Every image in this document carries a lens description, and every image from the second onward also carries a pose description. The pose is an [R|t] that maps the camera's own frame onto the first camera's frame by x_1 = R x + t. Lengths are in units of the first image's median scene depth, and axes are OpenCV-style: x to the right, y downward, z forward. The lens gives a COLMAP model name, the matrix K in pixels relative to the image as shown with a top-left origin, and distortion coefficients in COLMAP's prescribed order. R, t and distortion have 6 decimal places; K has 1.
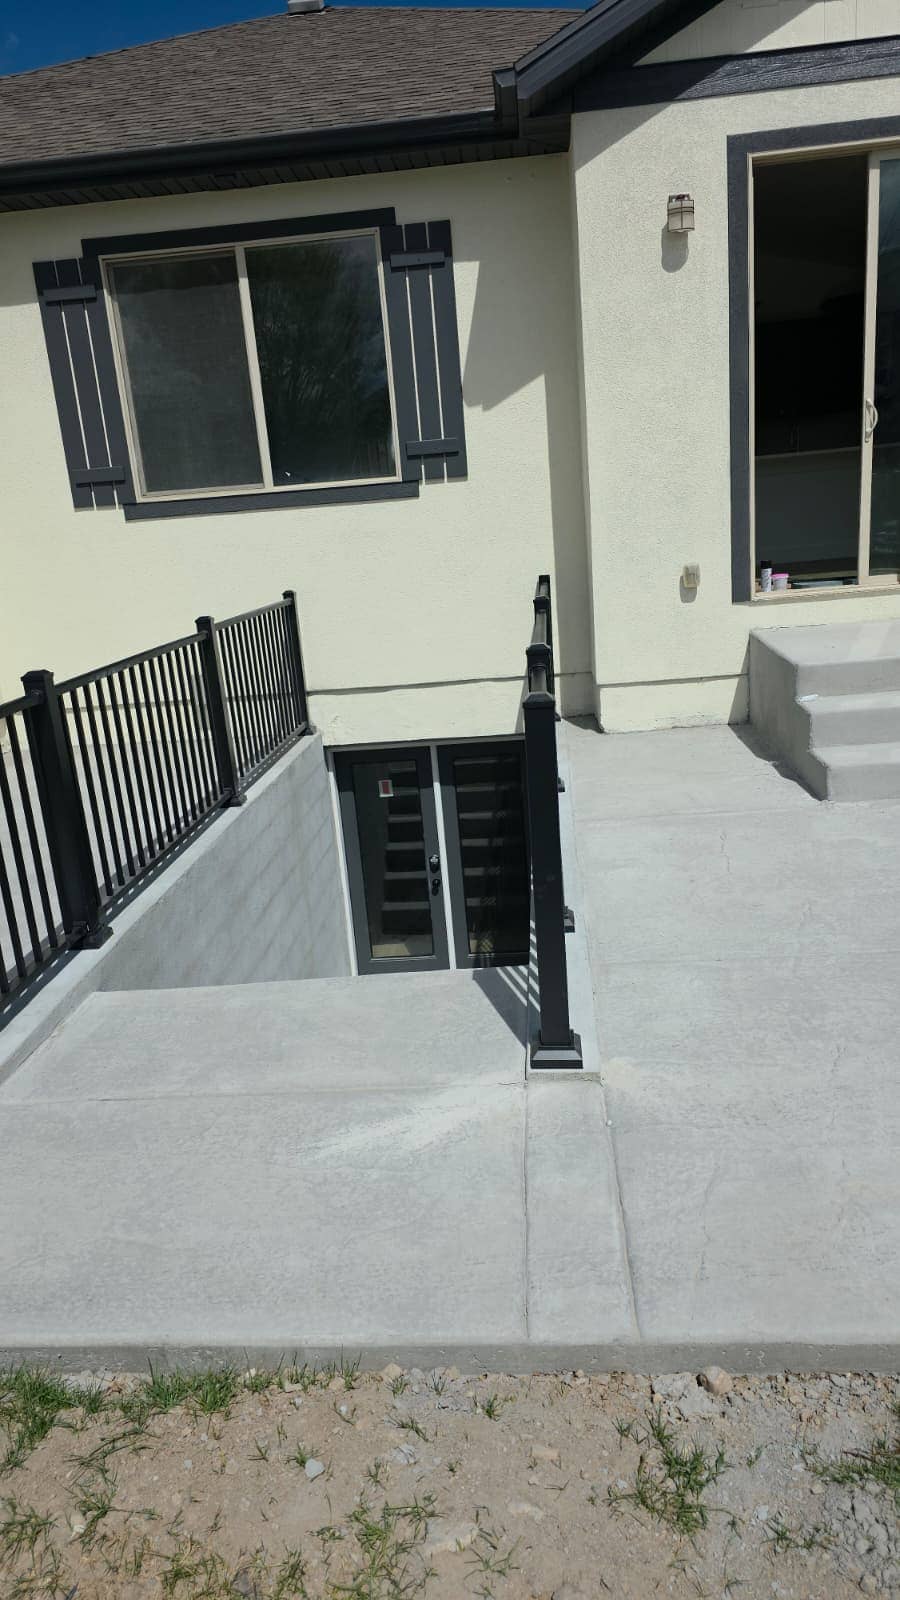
lens RADIAL K [[1088.2, 0, 450.0], [0, 1088.2, 800.0], [0, 0, 1]] dist [0.063617, -0.068377]
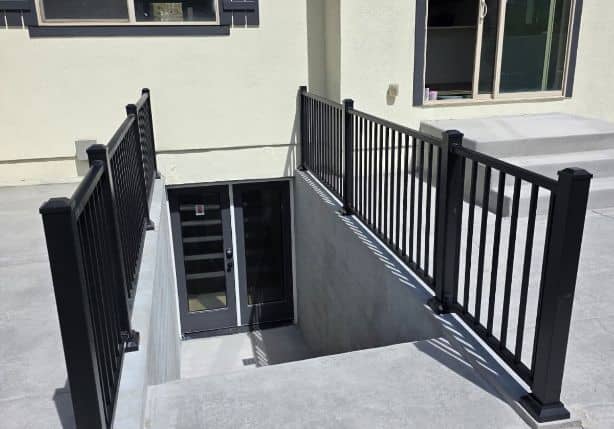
lens RADIAL K [[552.3, 0, 314.5], [0, 552.3, 209.8], [0, 0, 1]] dist [0.087582, -0.129331]
pose [[0.949624, -0.026289, 0.312288, -0.189111], [0.021877, 0.999605, 0.017625, -0.026210], [-0.312628, -0.009905, 0.949824, 0.164329]]
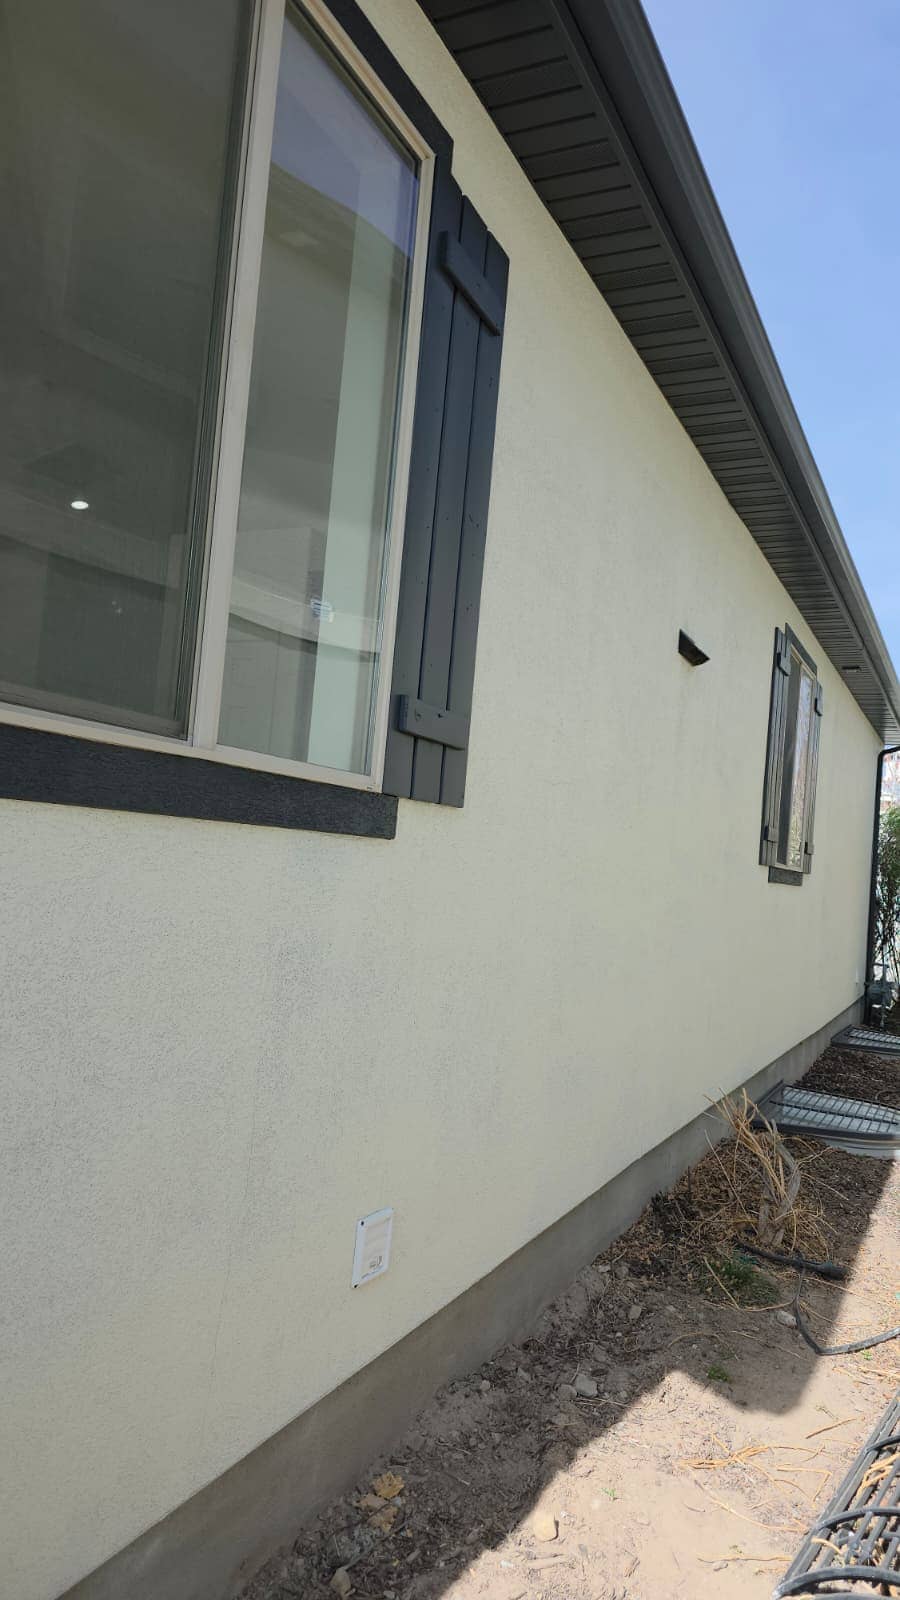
lens RADIAL K [[1088.2, 0, 450.0], [0, 1088.2, 800.0], [0, 0, 1]] dist [0.063617, -0.068377]
pose [[0.366297, 0.117243, 0.923082, -0.390359], [0.130685, 0.975715, -0.175787, -0.237112], [-0.921275, 0.185023, 0.342080, 0.911430]]
